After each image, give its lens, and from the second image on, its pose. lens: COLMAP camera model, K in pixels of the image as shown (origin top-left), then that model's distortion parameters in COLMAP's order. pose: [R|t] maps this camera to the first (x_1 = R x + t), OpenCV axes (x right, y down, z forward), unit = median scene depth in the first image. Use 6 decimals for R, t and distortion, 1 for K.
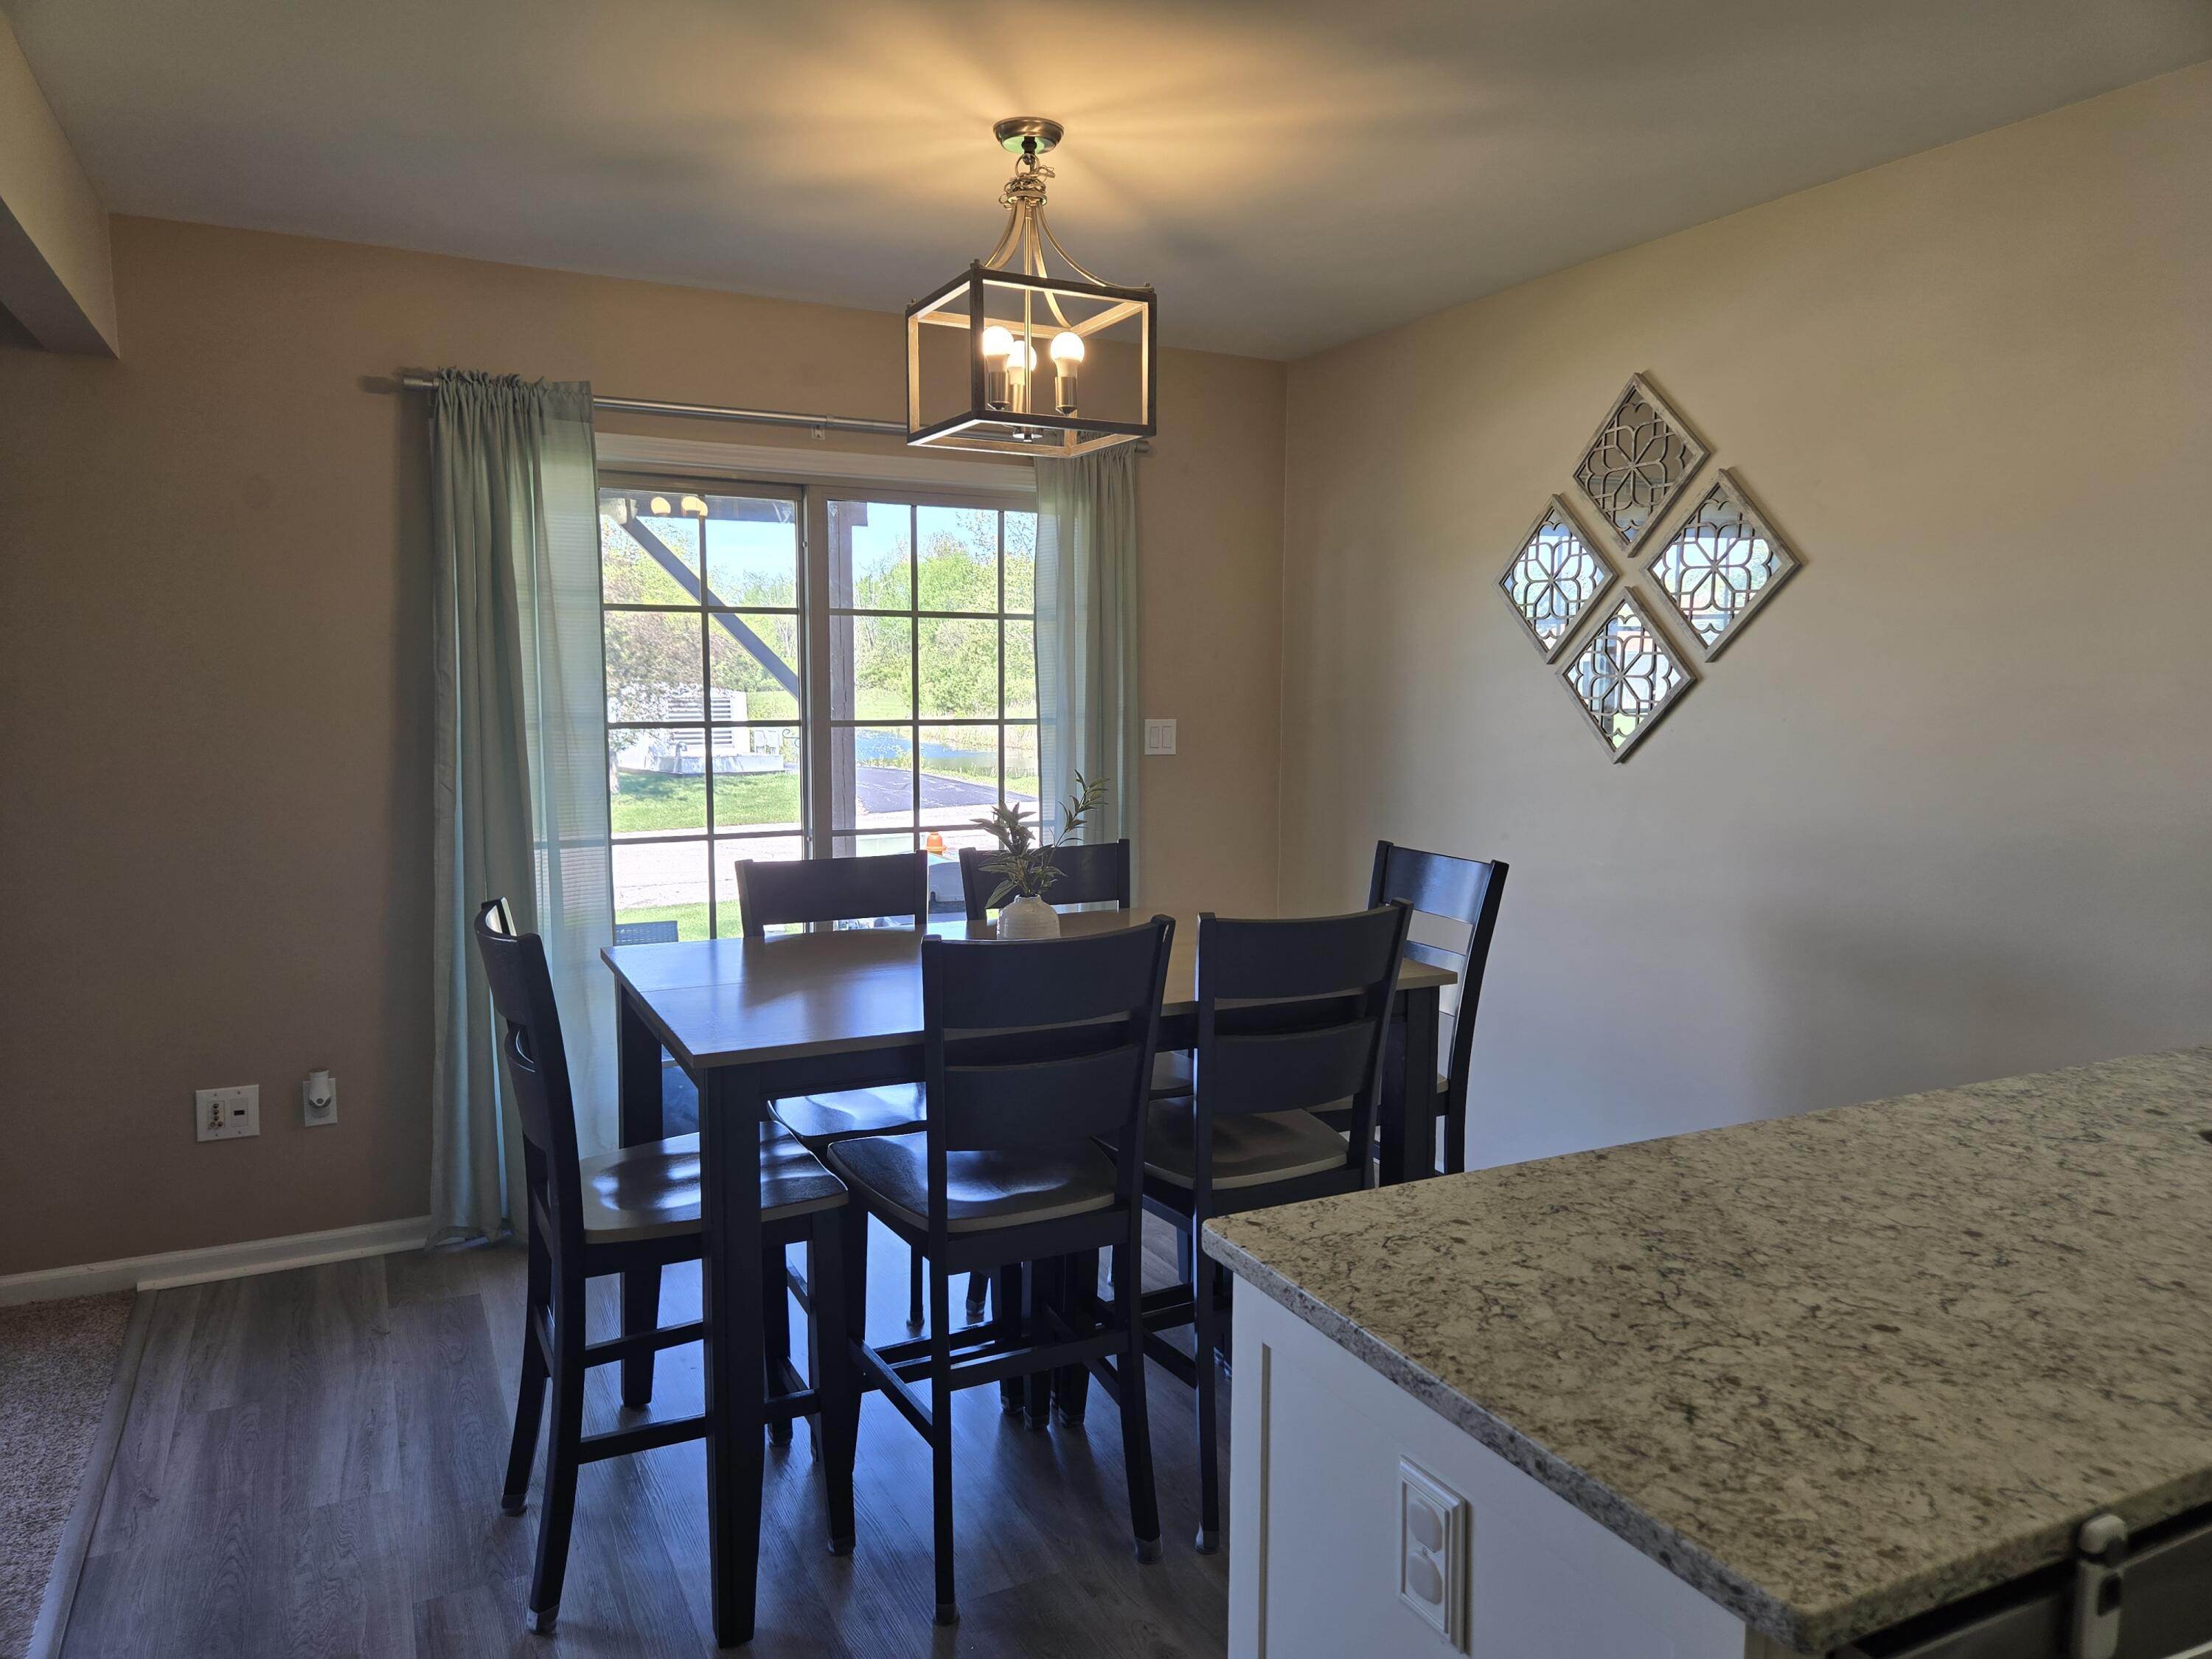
lens RADIAL K [[1479.4, 0, 1102.3], [0, 1479.4, 826.5], [0, 0, 1]] dist [0.066088, -0.052782]
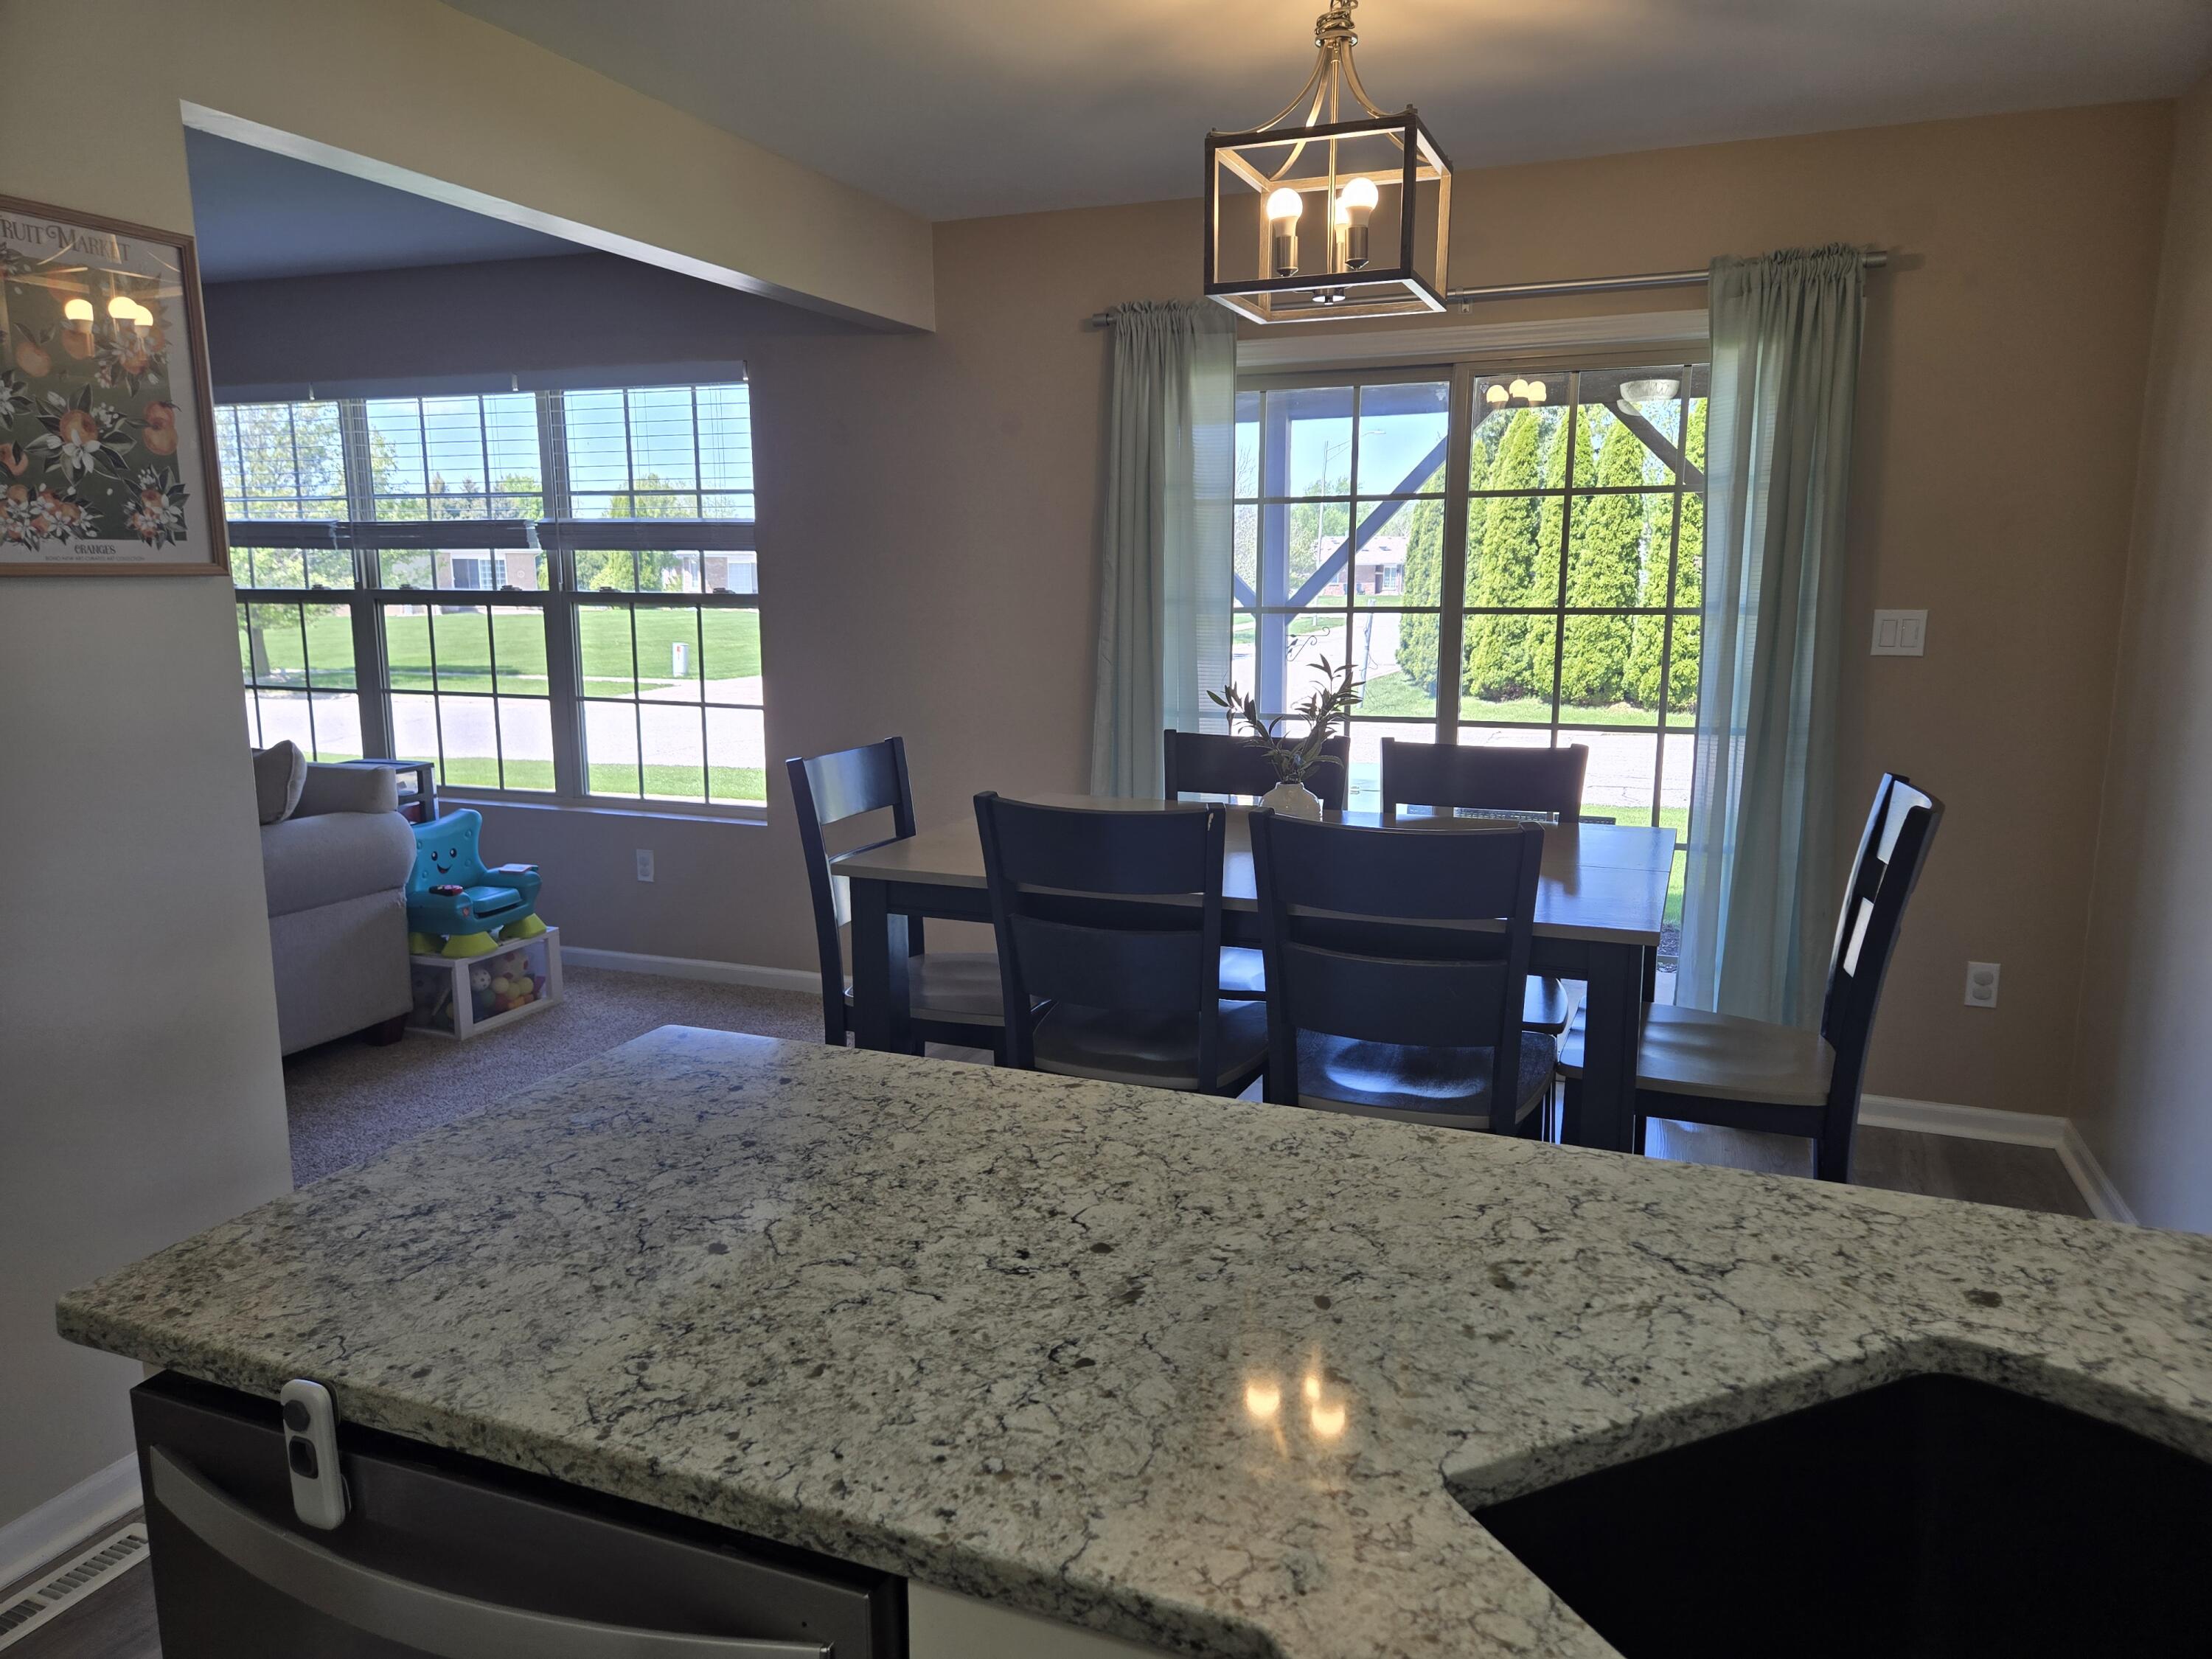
lens RADIAL K [[1479.4, 0, 1120.0], [0, 1479.4, 821.0], [0, 0, 1]] dist [0.066088, -0.052782]
pose [[0.667429, 0.117929, -0.735277, 1.212440], [-0.070043, 0.992945, 0.095677, -0.028109], [0.741372, -0.012356, 0.670980, 0.524642]]
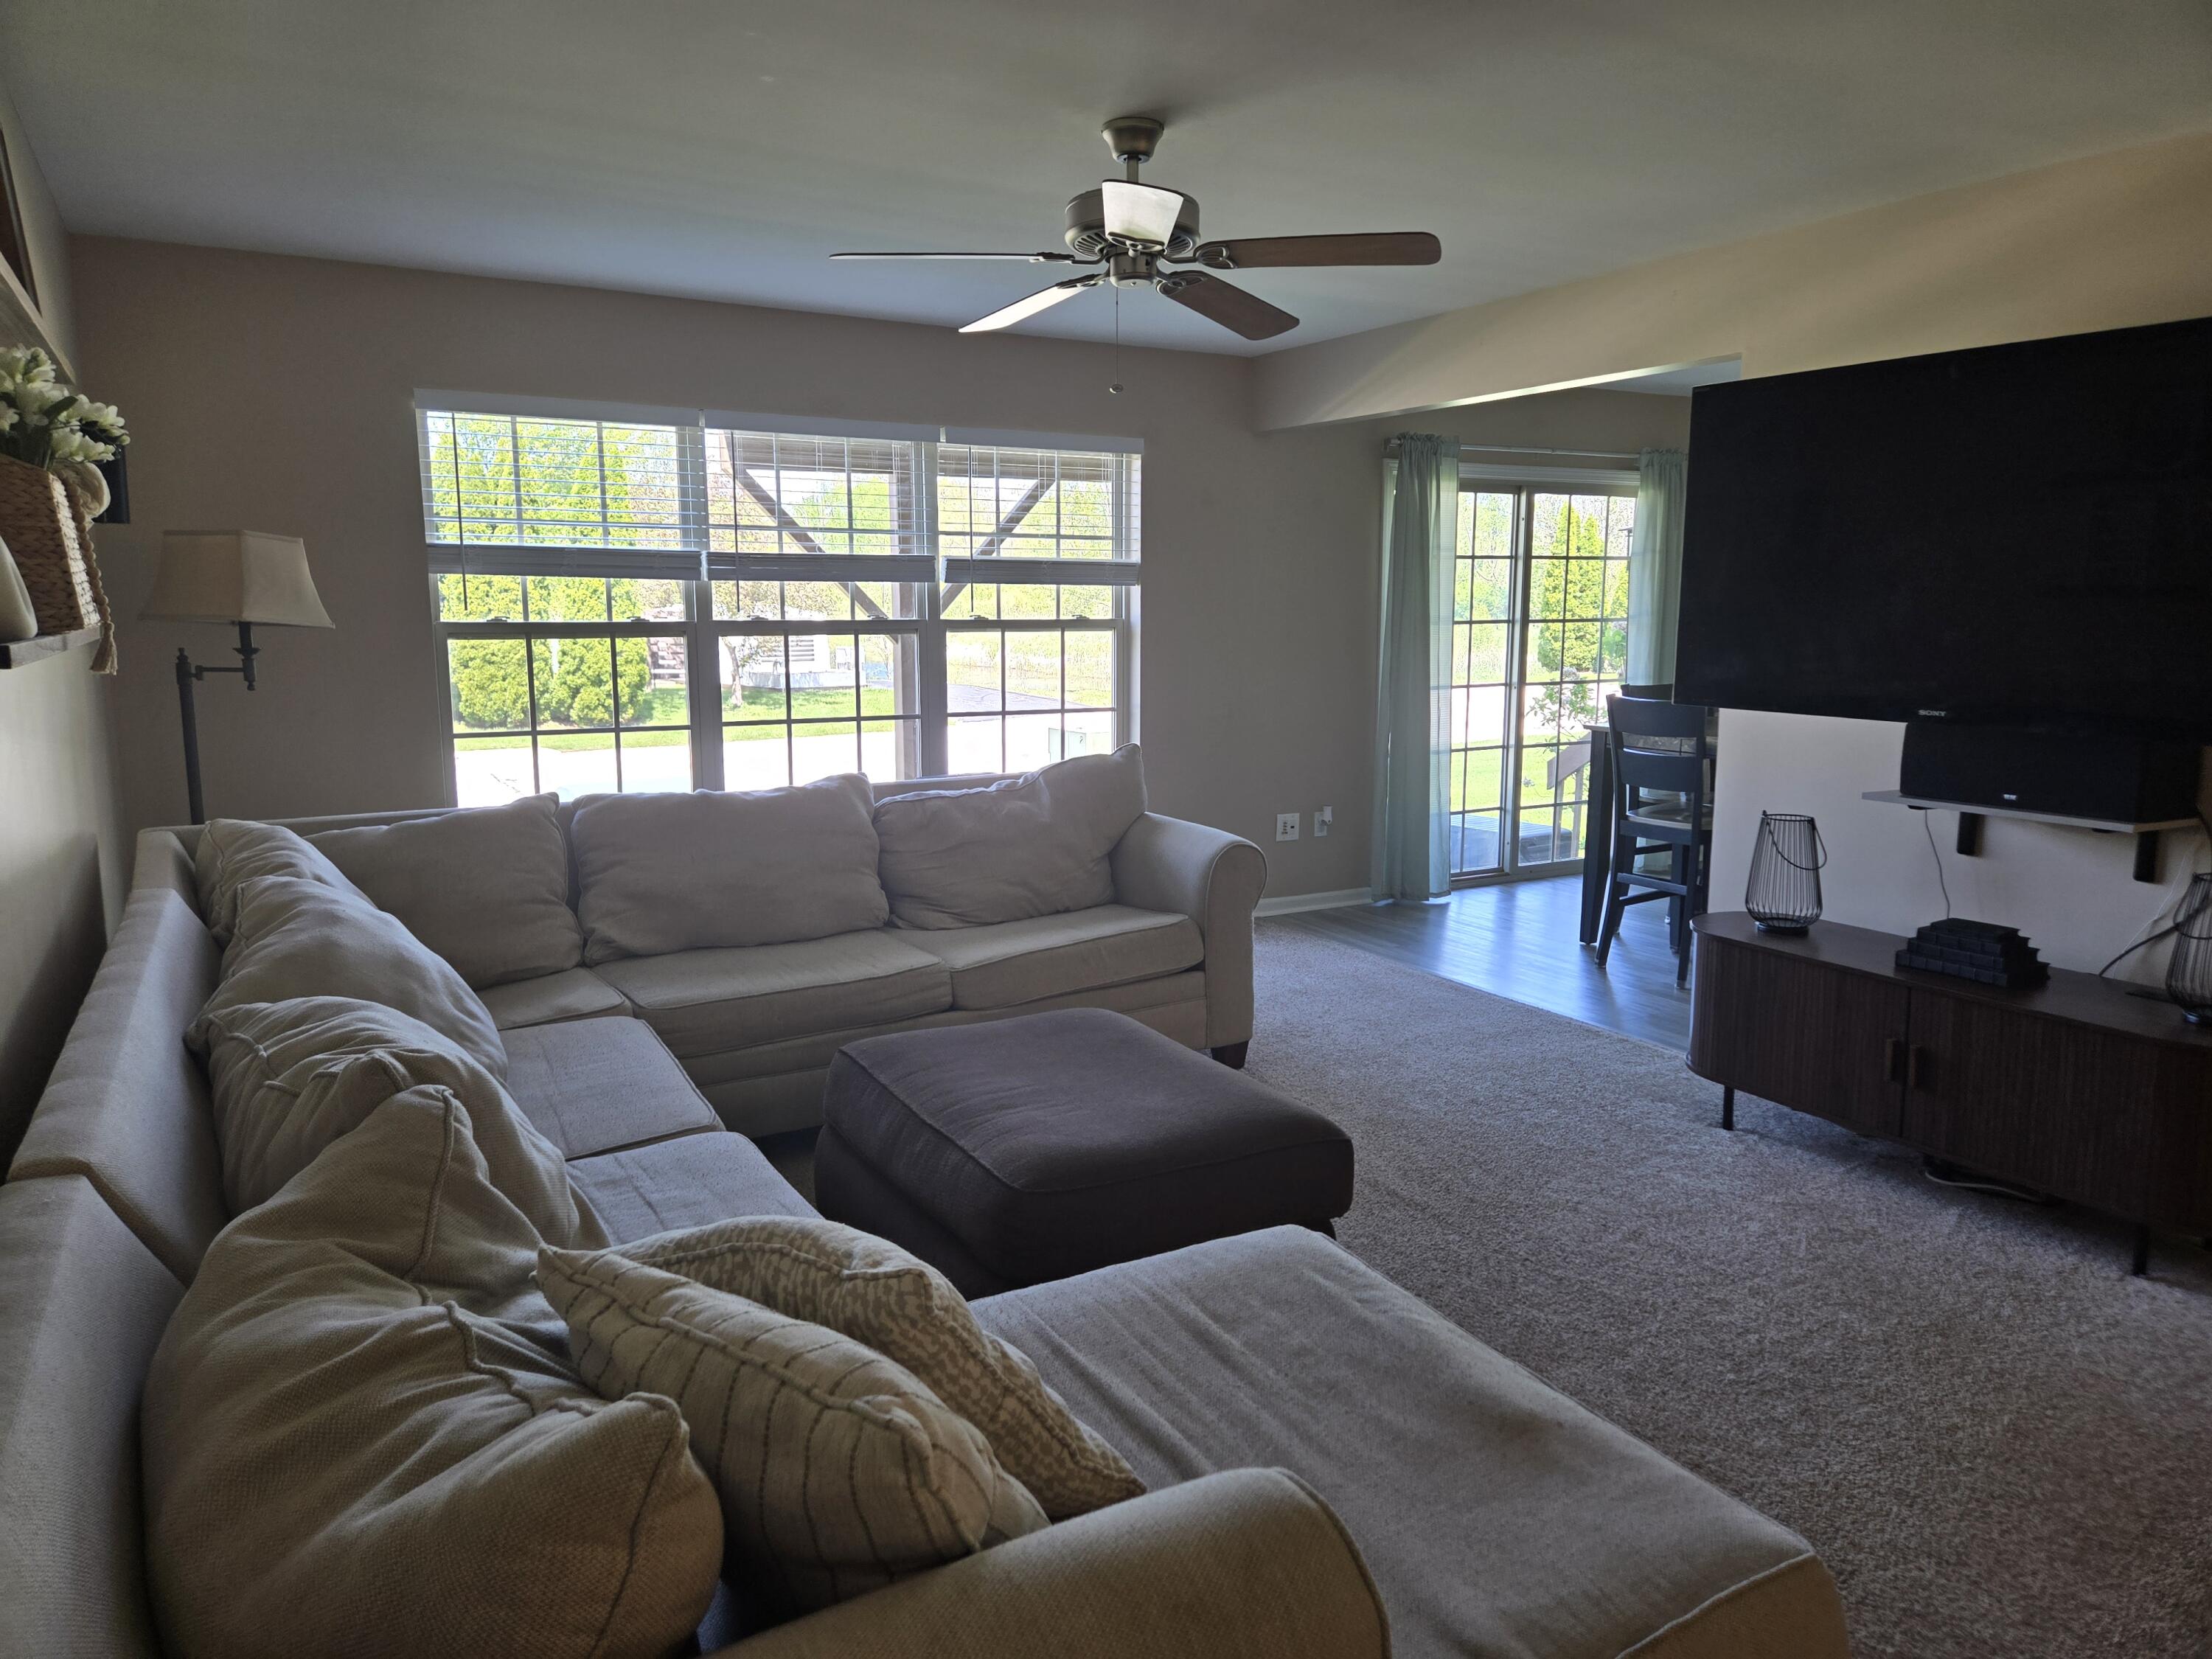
lens RADIAL K [[1479.4, 0, 1114.8], [0, 1479.4, 825.4], [0, 0, 1]] dist [0.066088, -0.052782]
pose [[0.999029, -0.011811, 0.042440, -2.344863], [0.009544, 0.998536, 0.053233, 0.227482], [-0.043006, -0.052777, 0.997680, -2.323968]]
